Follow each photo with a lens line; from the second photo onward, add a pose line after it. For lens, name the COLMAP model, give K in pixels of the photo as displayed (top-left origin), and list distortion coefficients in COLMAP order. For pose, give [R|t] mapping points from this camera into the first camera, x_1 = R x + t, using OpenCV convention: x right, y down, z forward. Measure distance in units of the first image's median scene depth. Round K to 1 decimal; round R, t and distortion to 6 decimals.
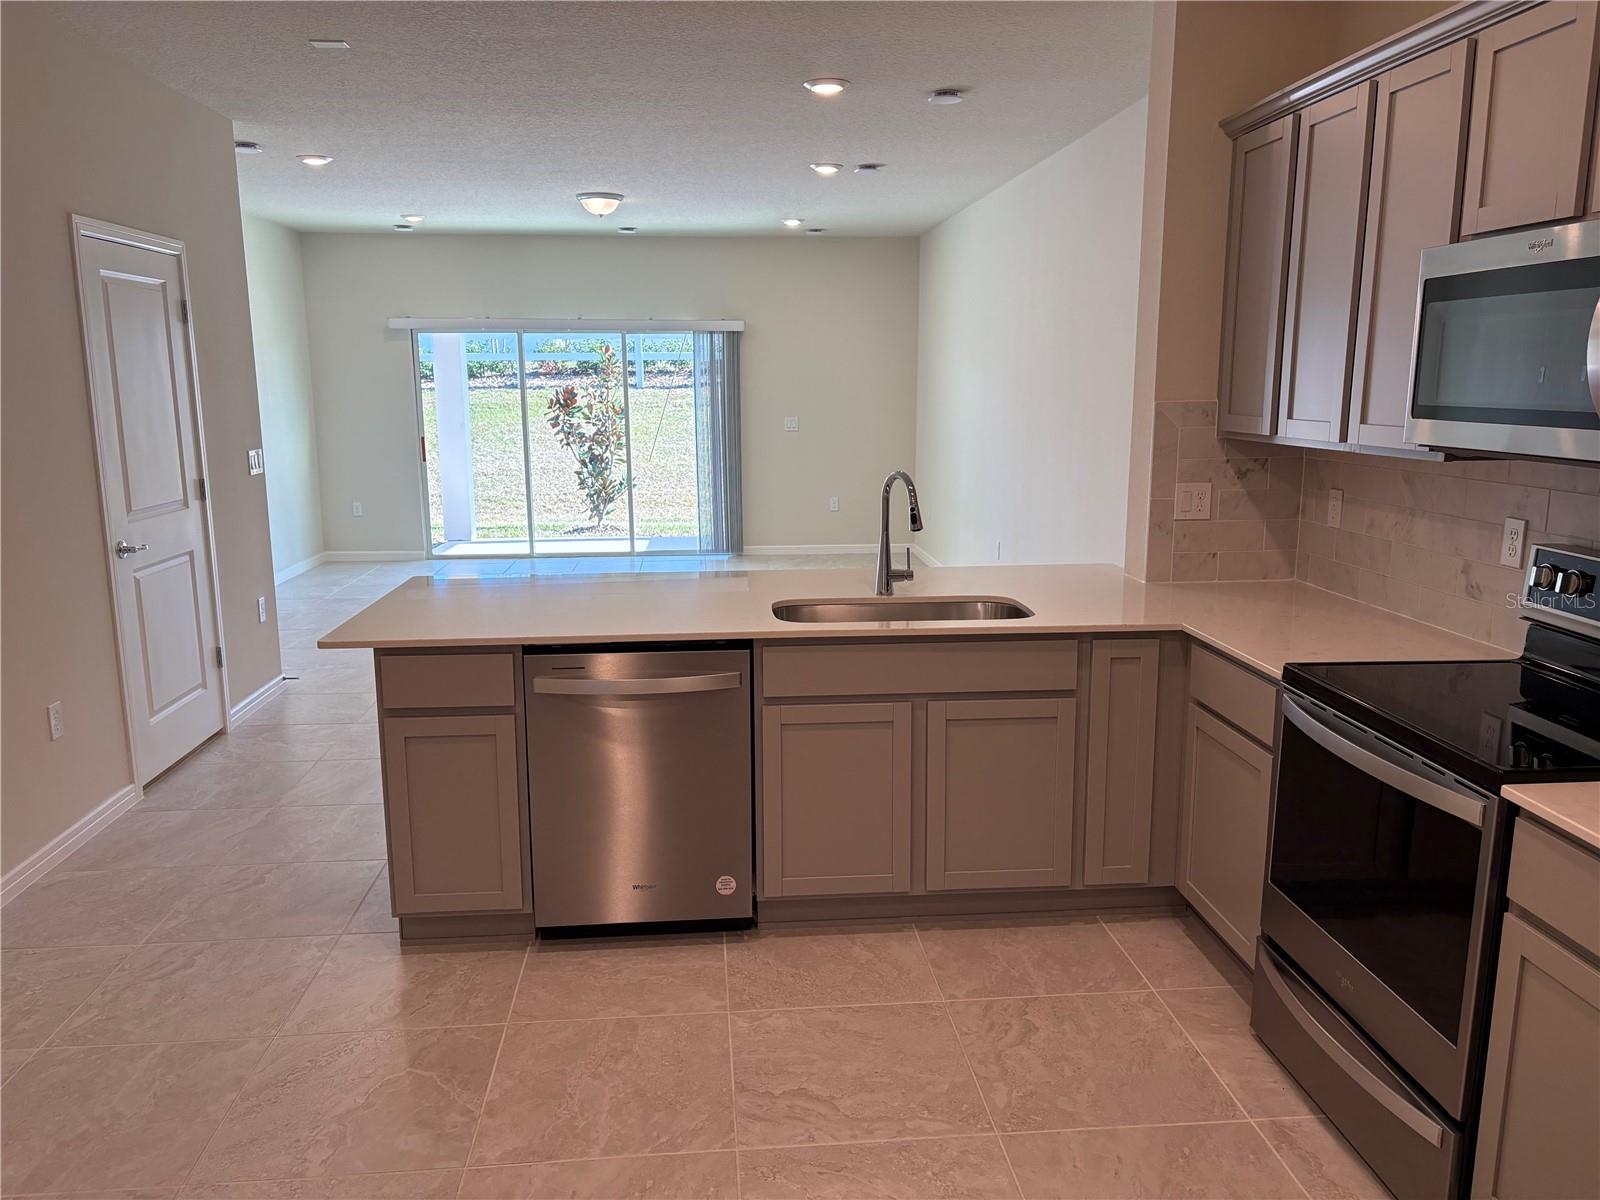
lens RADIAL K [[1207.8, 0, 789.8], [0, 1207.8, 612.6], [0, 0, 1]] dist [0.061241, -0.066396]
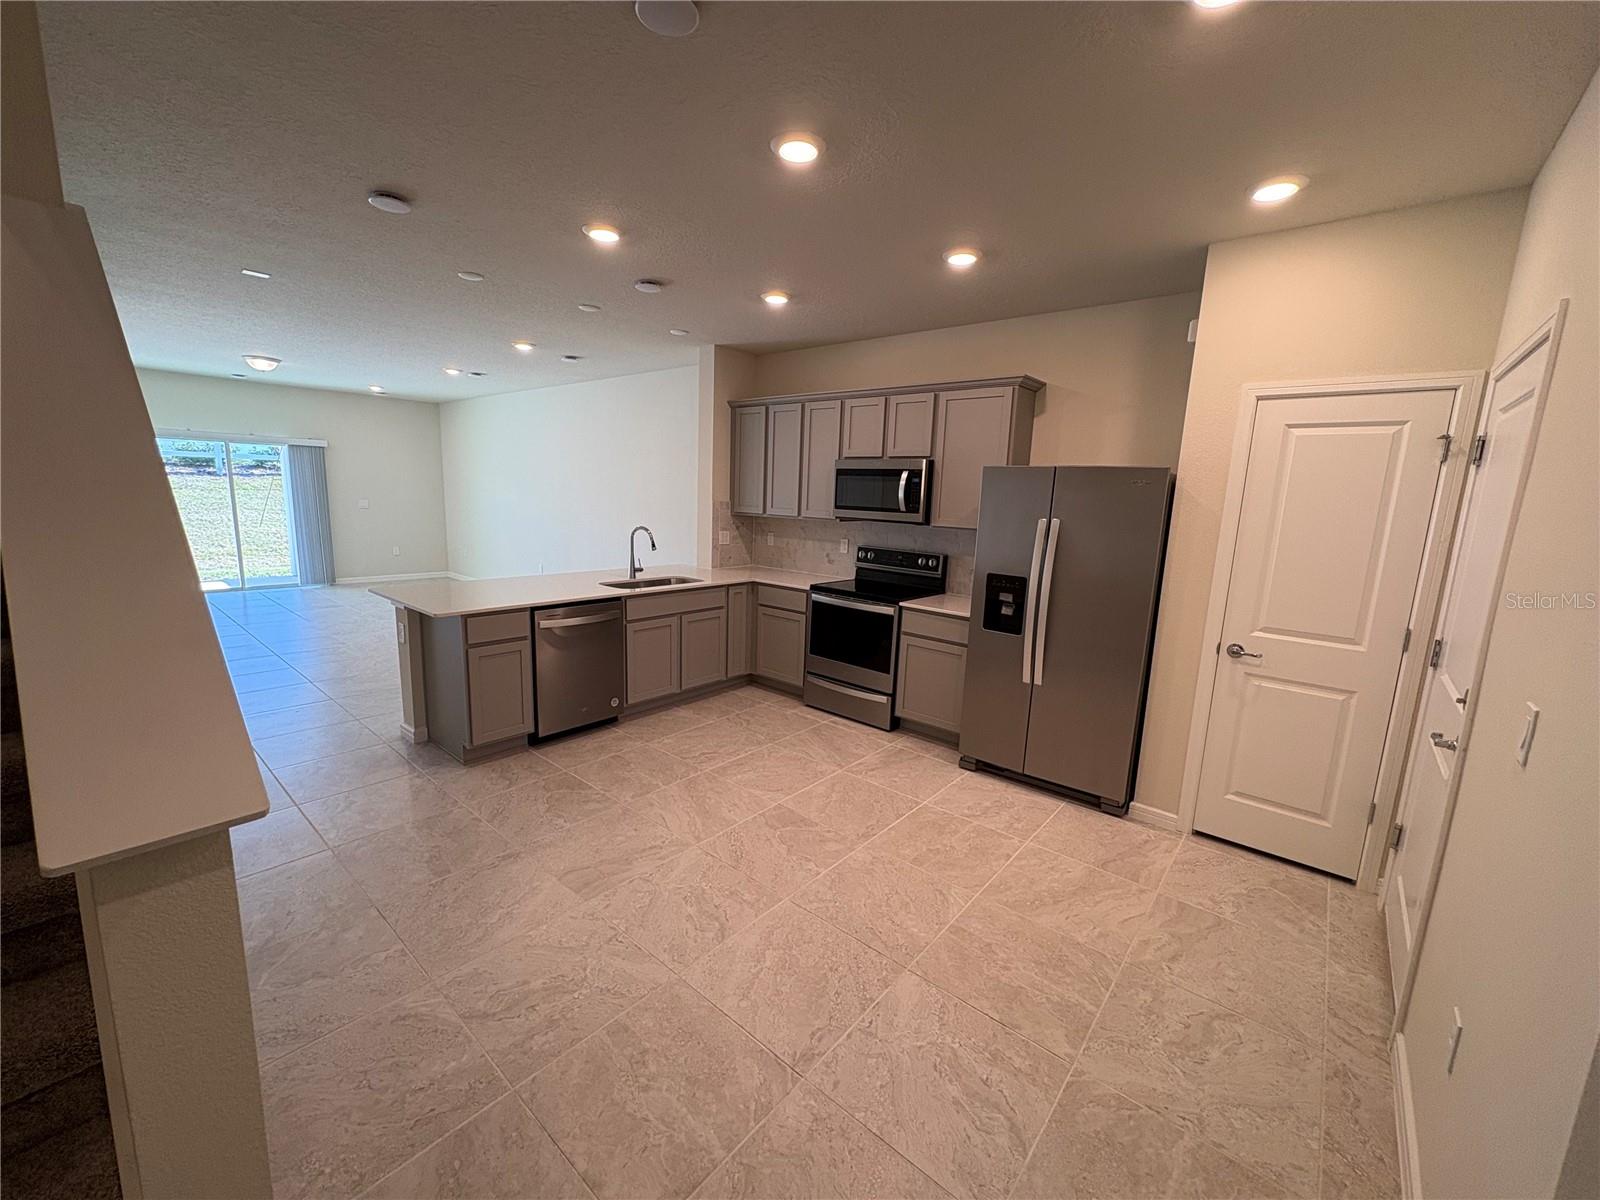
lens RADIAL K [[639.9, 0, 797.9], [0, 639.9, 607.0], [0, 0, 1]] dist [0.001090, 0.000360]
pose [[0.706942, -0.094274, 0.700960, -0.665998], [0.094987, 0.994753, 0.037990, 0.027437], [-0.700864, 0.039725, 0.712188, -0.146933]]
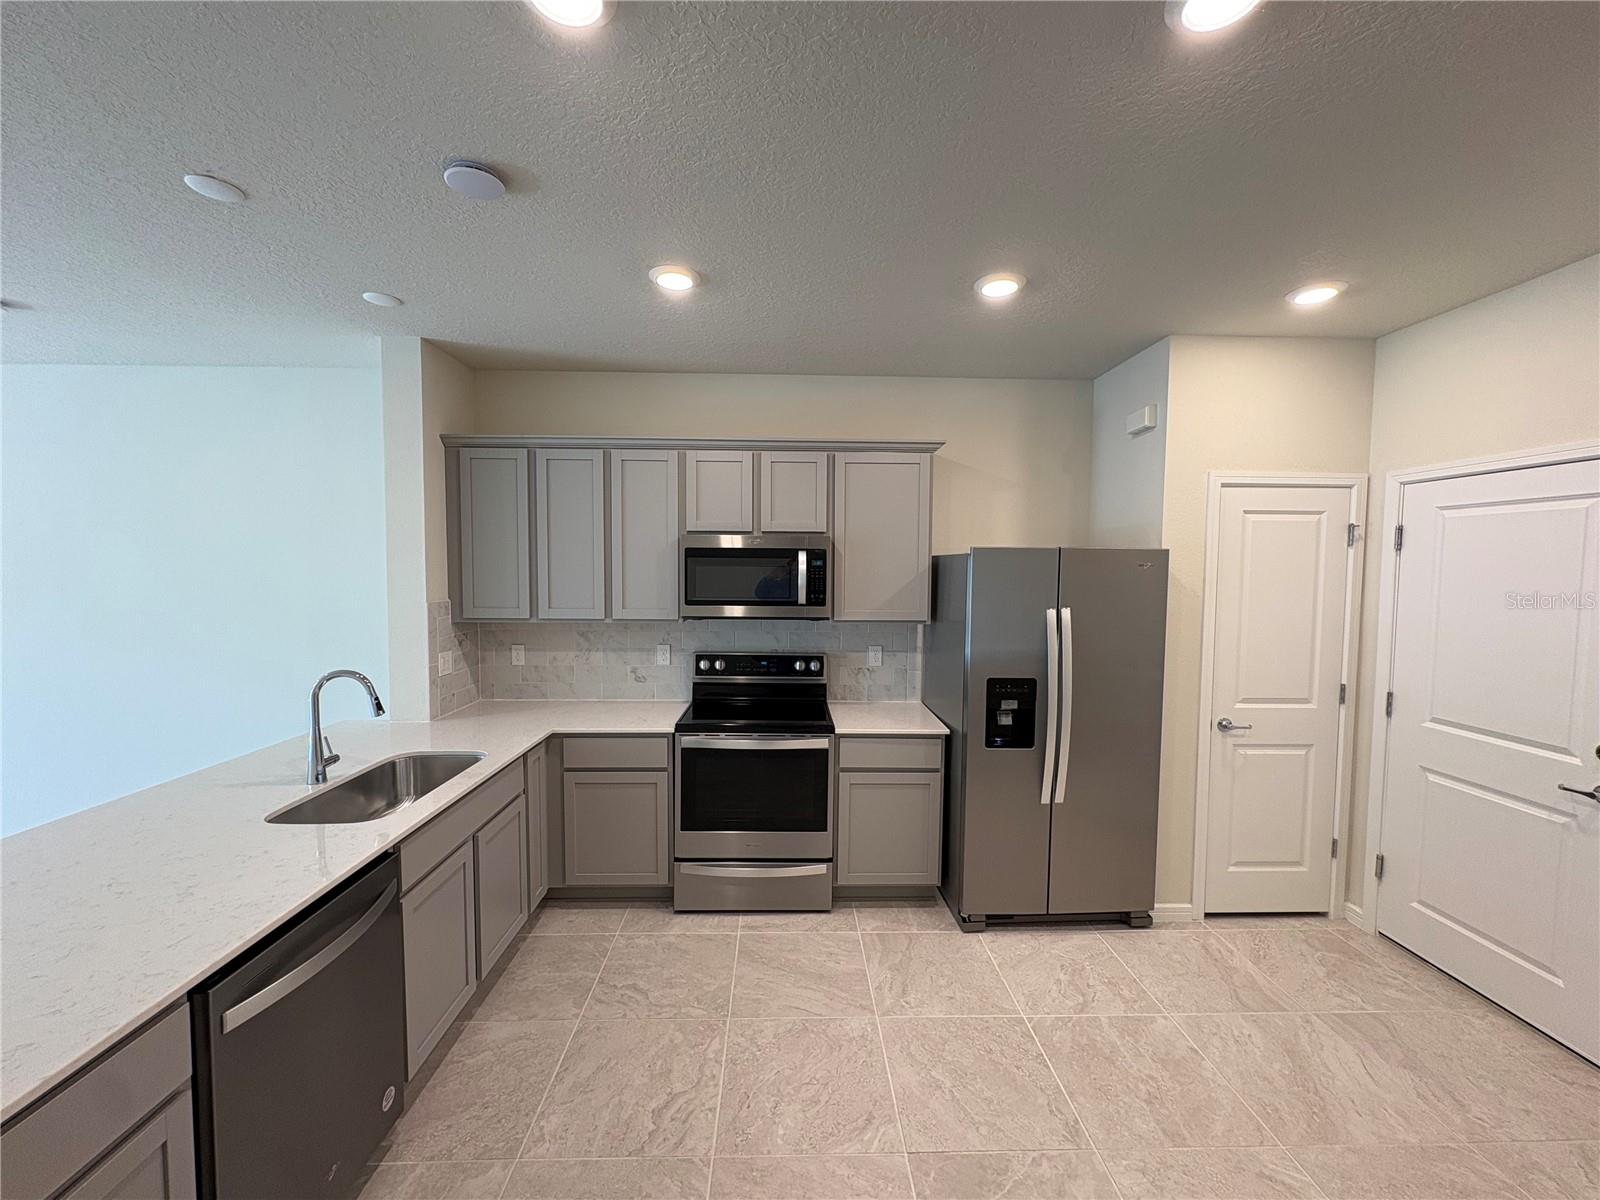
lens RADIAL K [[639.9, 0, 797.3], [0, 639.9, 603.8], [0, 0, 1]] dist [0.001090, 0.000360]
pose [[0.051866, -0.050488, 0.997377, -0.550069], [0.183542, 0.982191, 0.040174, -0.137423], [-0.981643, 0.180977, 0.060209, 0.571005]]
